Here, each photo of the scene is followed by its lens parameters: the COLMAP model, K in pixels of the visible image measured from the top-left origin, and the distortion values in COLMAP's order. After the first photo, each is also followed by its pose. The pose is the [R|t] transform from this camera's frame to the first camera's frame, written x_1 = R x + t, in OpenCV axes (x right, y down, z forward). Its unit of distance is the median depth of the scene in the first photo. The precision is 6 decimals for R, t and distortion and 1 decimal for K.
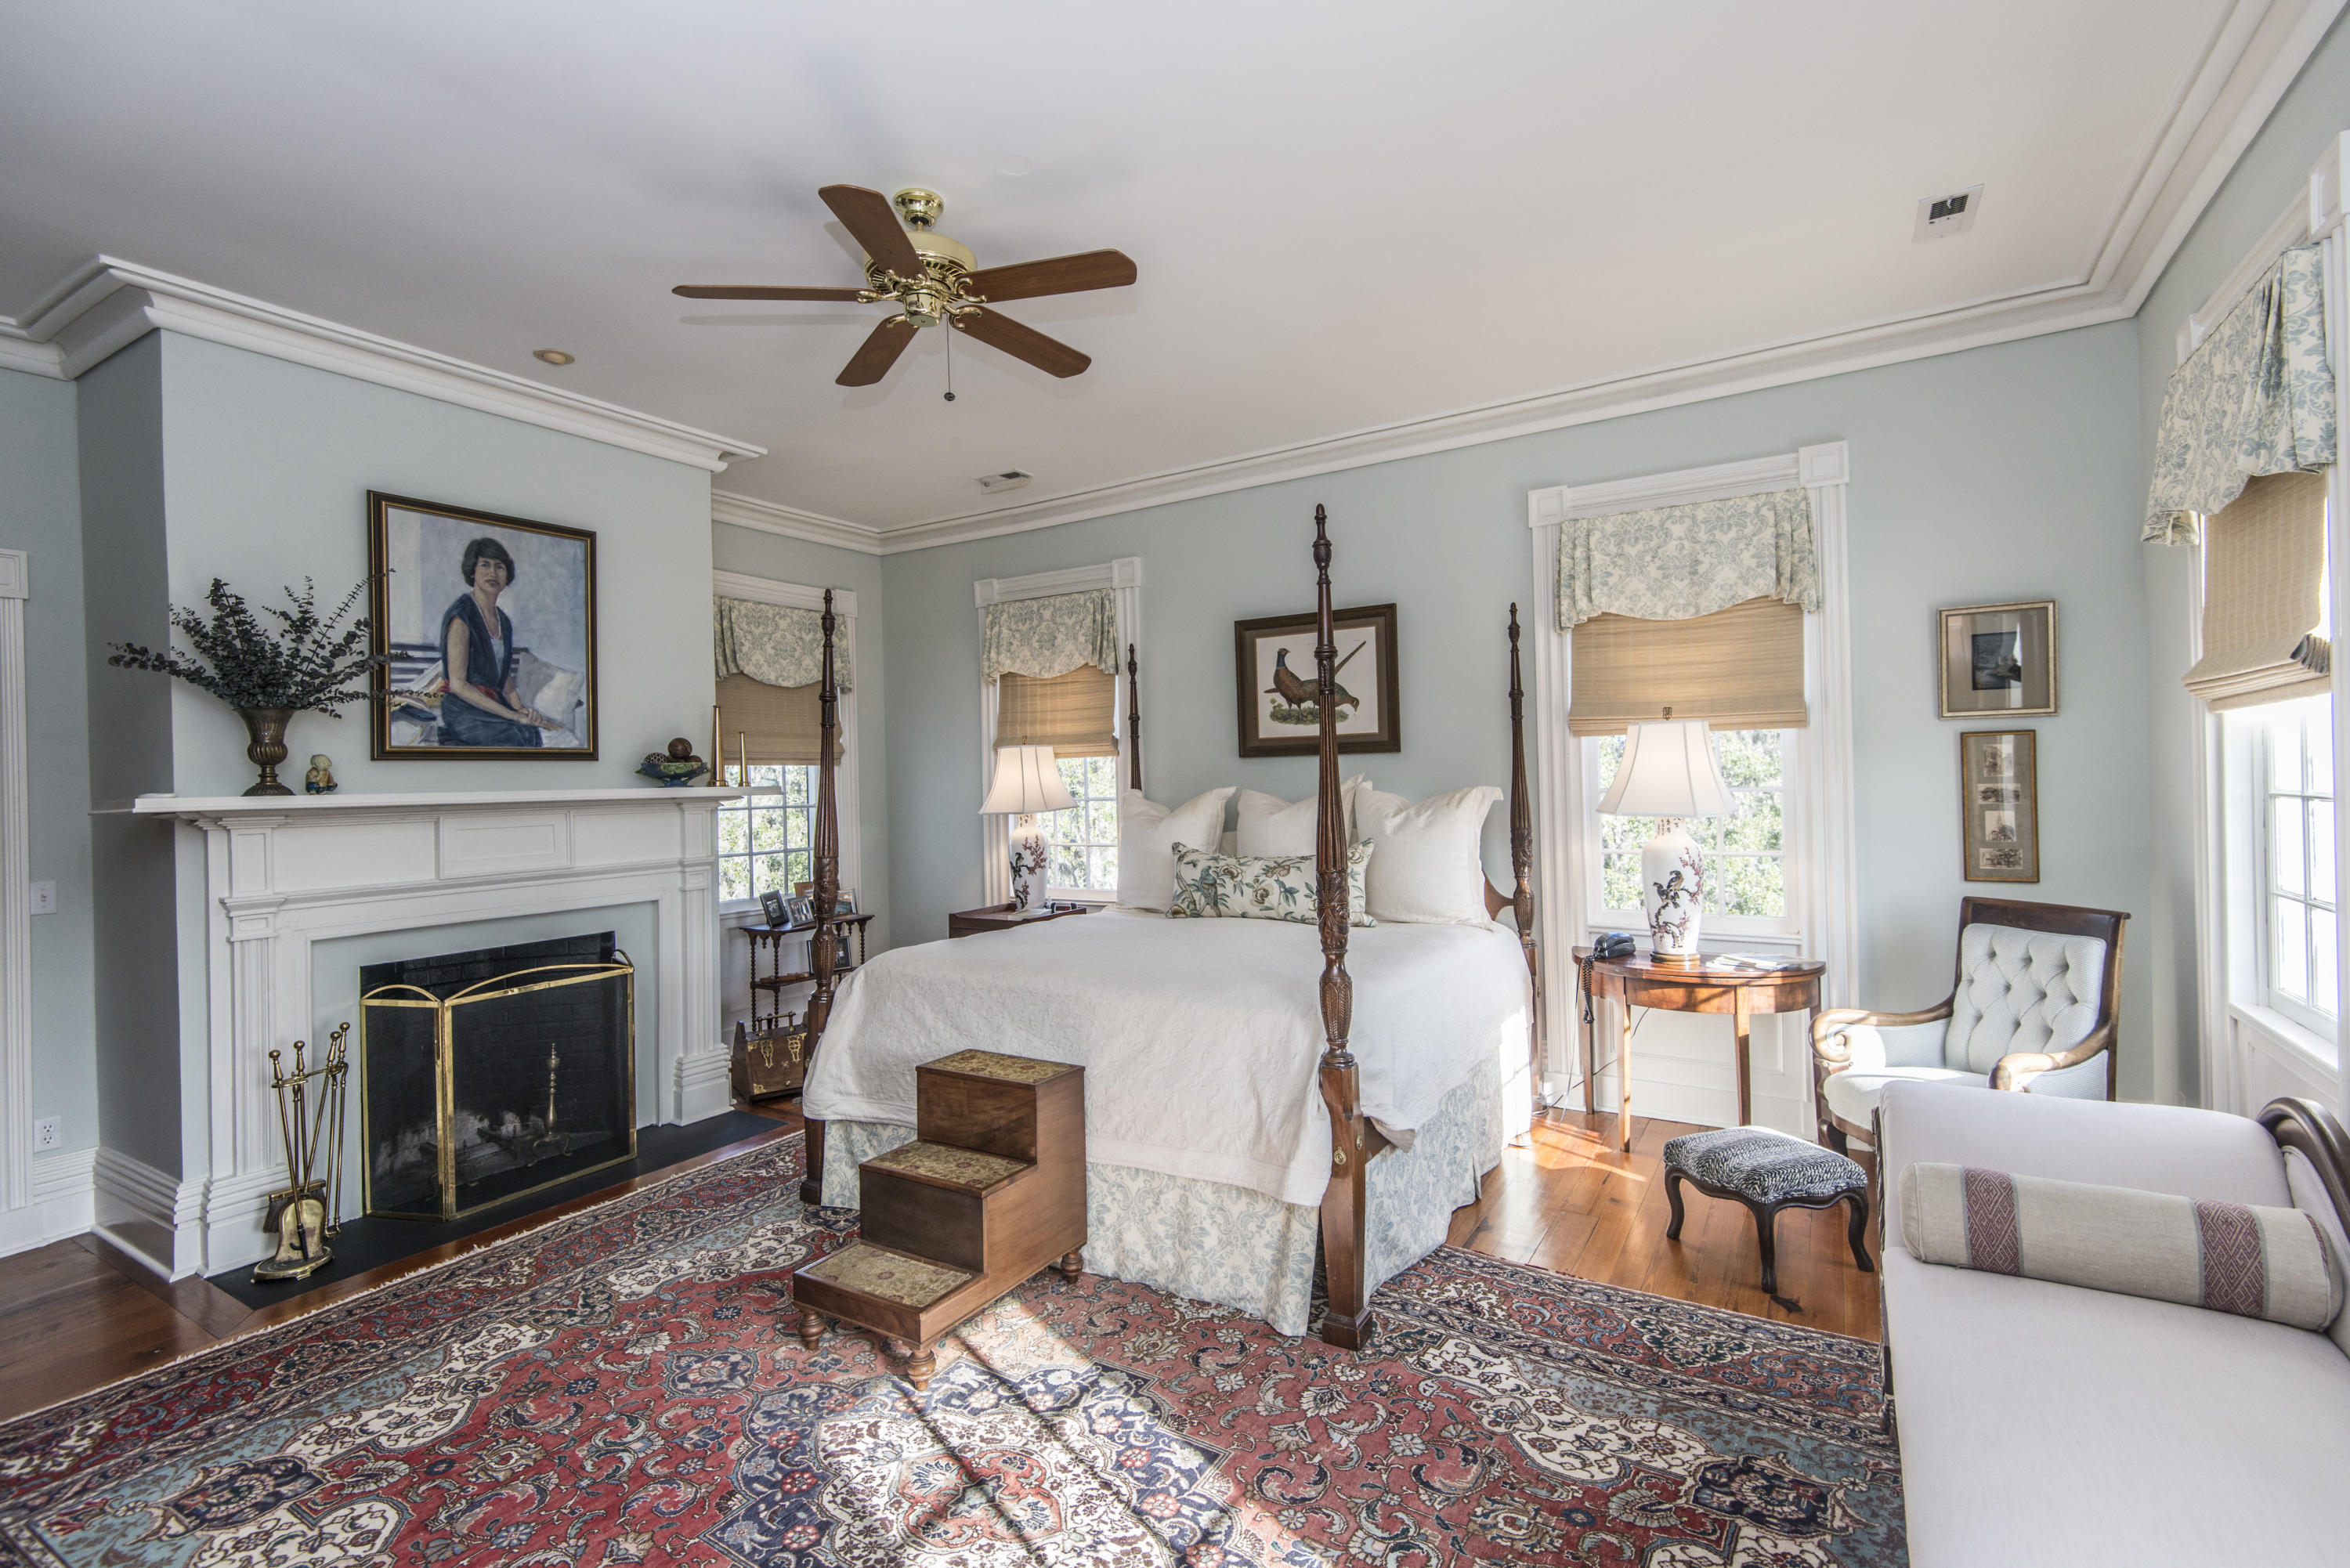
lens RADIAL K [[1057.5, 0, 1153.1], [0, 1057.5, 773.4], [0, 0, 1]] dist [-0.001460, -0.001582]
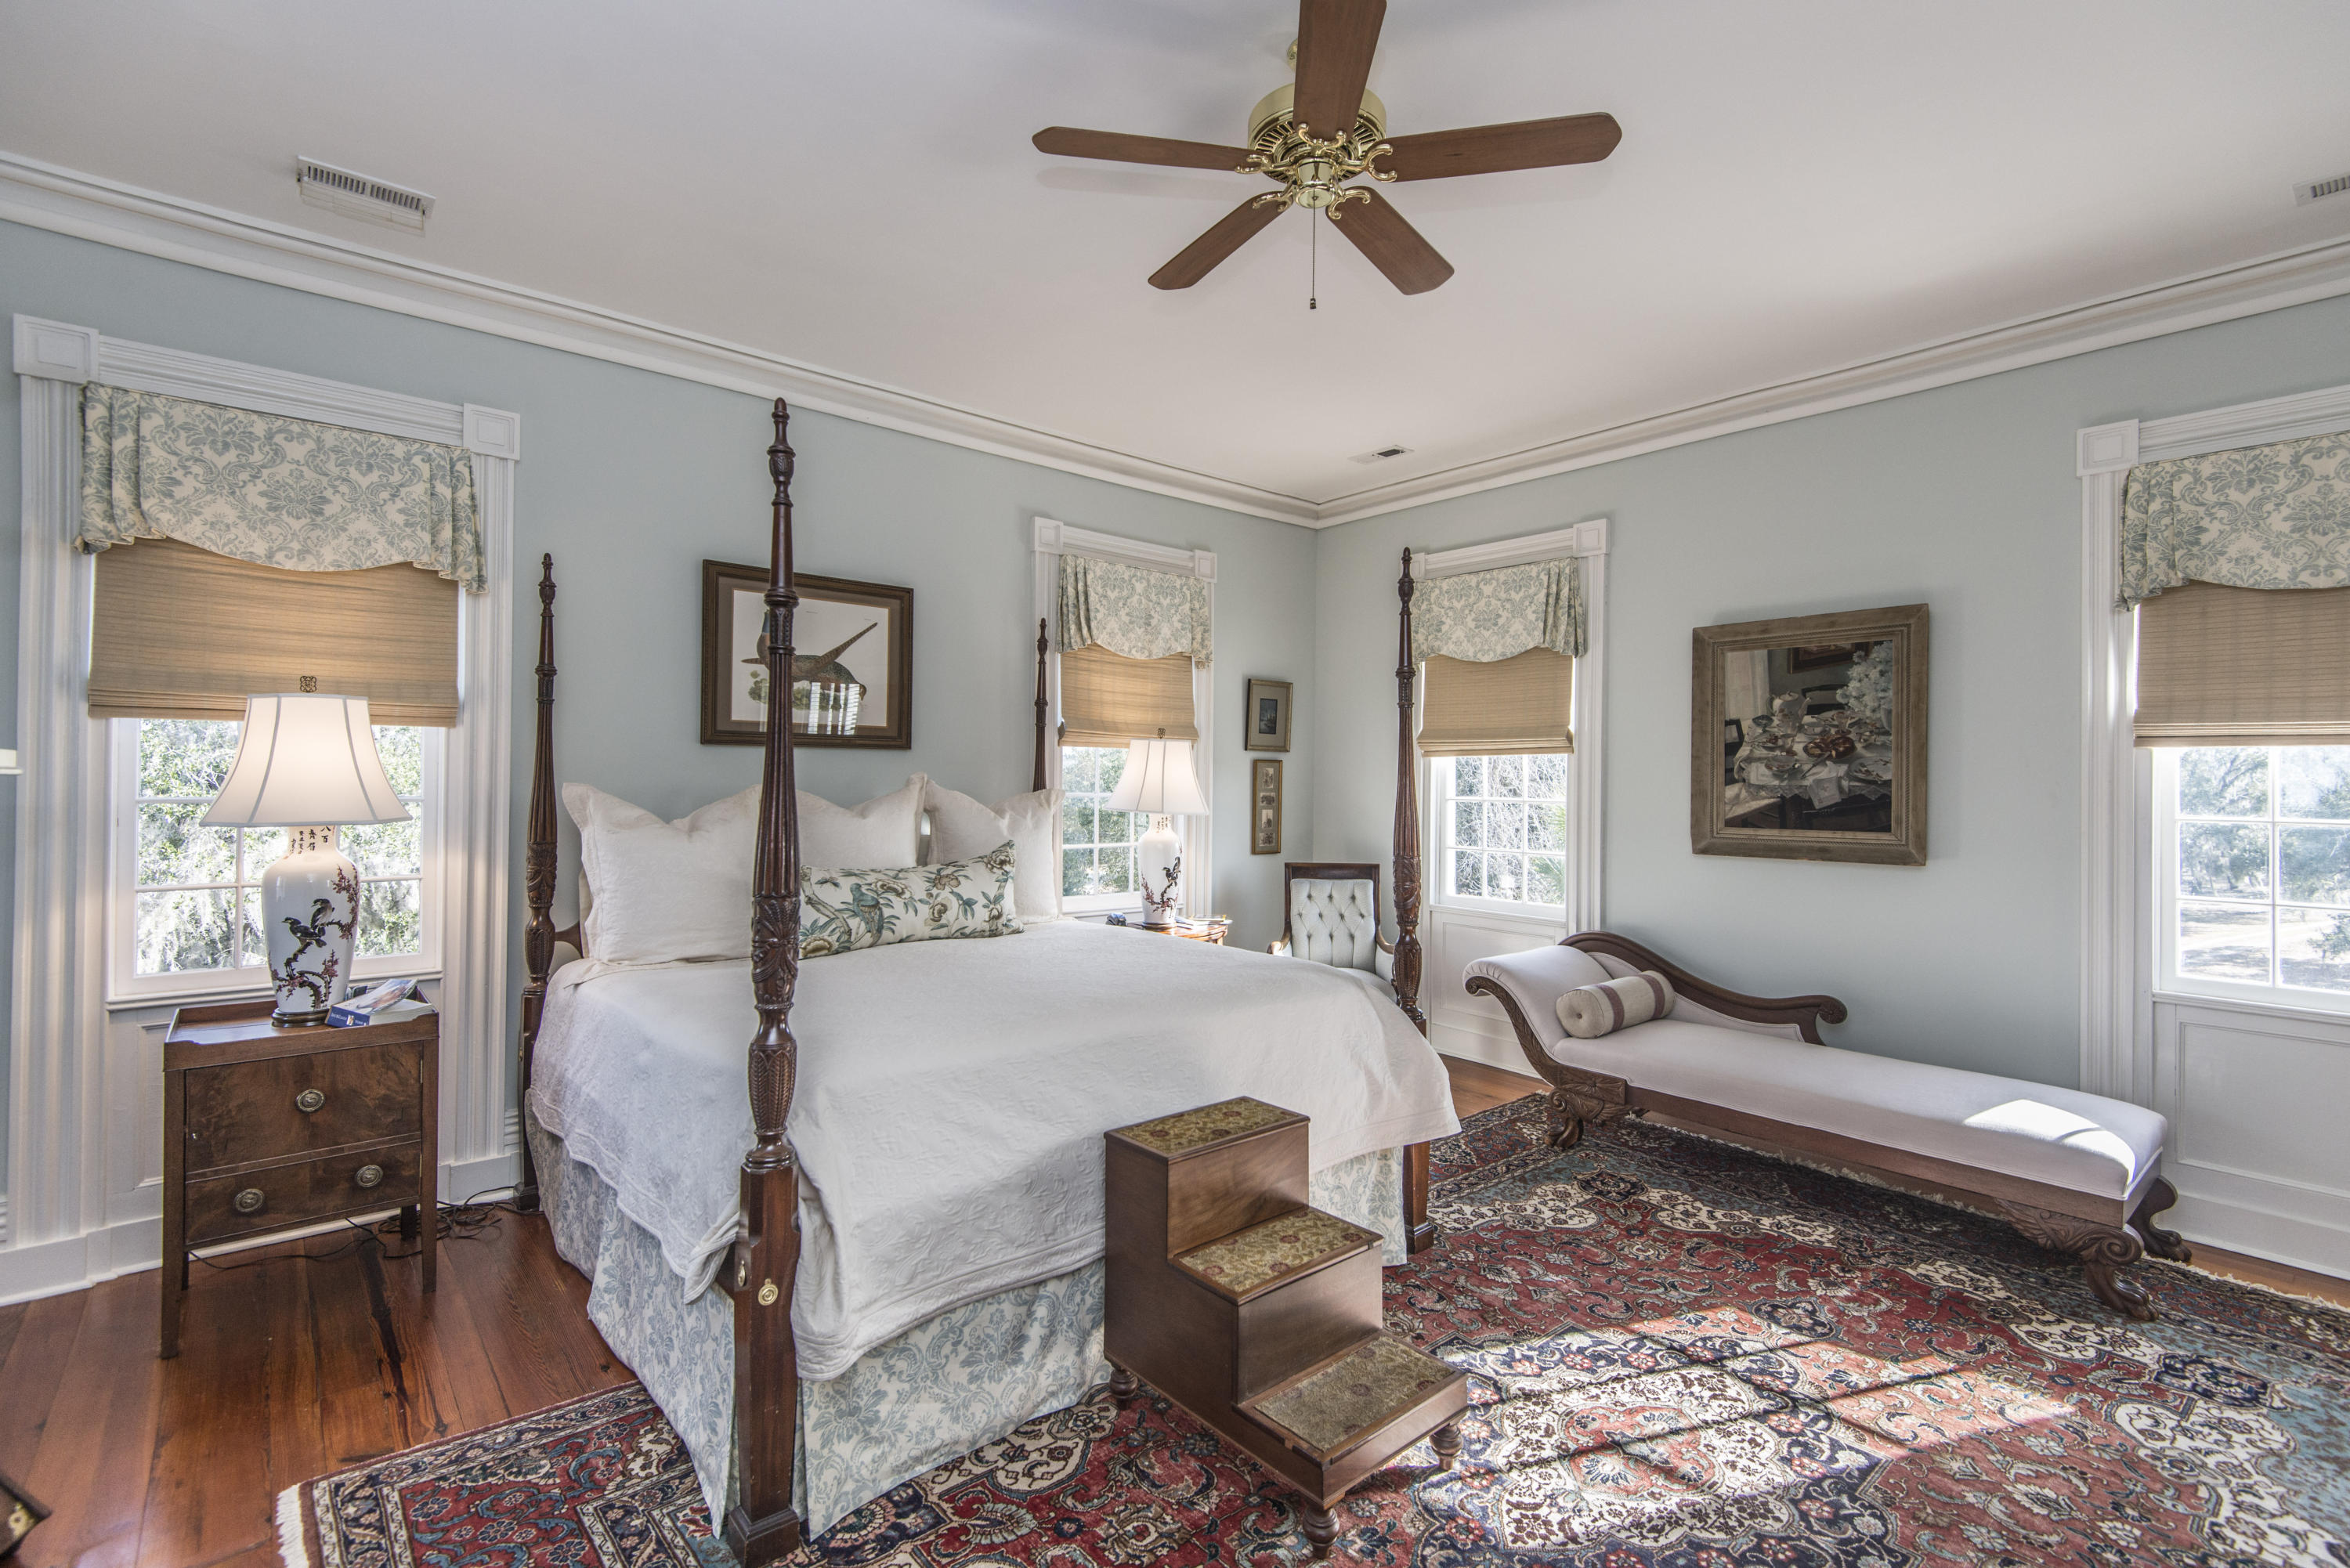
lens RADIAL K [[1077.4, 0, 1181.2], [0, 1077.4, 775.0], [0, 0, 1]] dist [0.054117, -0.029273]
pose [[0.285250, 0.026221, 0.958095, -0.821599], [-0.027814, 0.999431, -0.019071, 0.018610], [-0.958050, -0.021208, 0.285817, 0.671152]]
